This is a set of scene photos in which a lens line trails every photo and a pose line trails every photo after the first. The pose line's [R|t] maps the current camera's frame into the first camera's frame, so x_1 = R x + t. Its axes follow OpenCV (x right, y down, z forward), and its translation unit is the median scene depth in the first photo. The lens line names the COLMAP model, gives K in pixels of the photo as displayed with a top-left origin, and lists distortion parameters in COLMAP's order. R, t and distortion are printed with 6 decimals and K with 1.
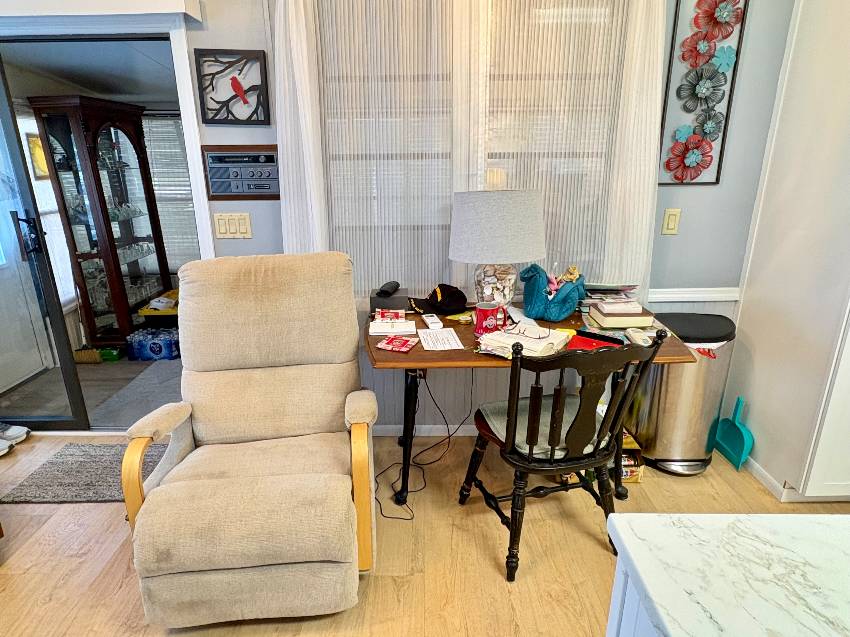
lens RADIAL K [[520.9, 0, 424.8], [0, 520.9, 315.5], [0, 0, 1]] dist [0.008491, -0.002737]
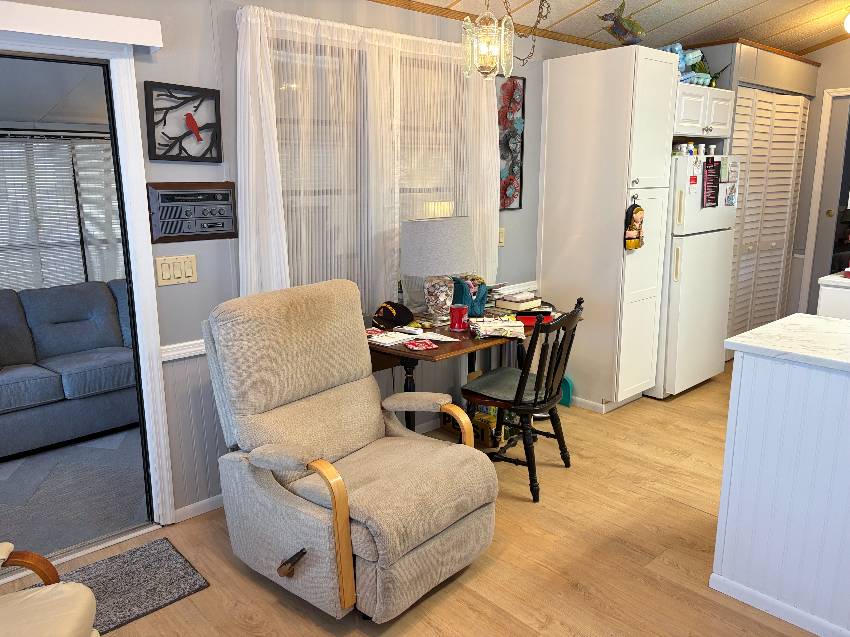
lens RADIAL K [[645.4, 0, 424.6], [0, 645.4, 317.3], [0, 0, 1]] dist [0.004036, 0.007551]
pose [[0.733267, -0.140084, 0.665354, -0.868251], [0.213812, 0.976412, -0.030061, 0.033013], [-0.645449, 0.164303, 0.745922, -0.093533]]
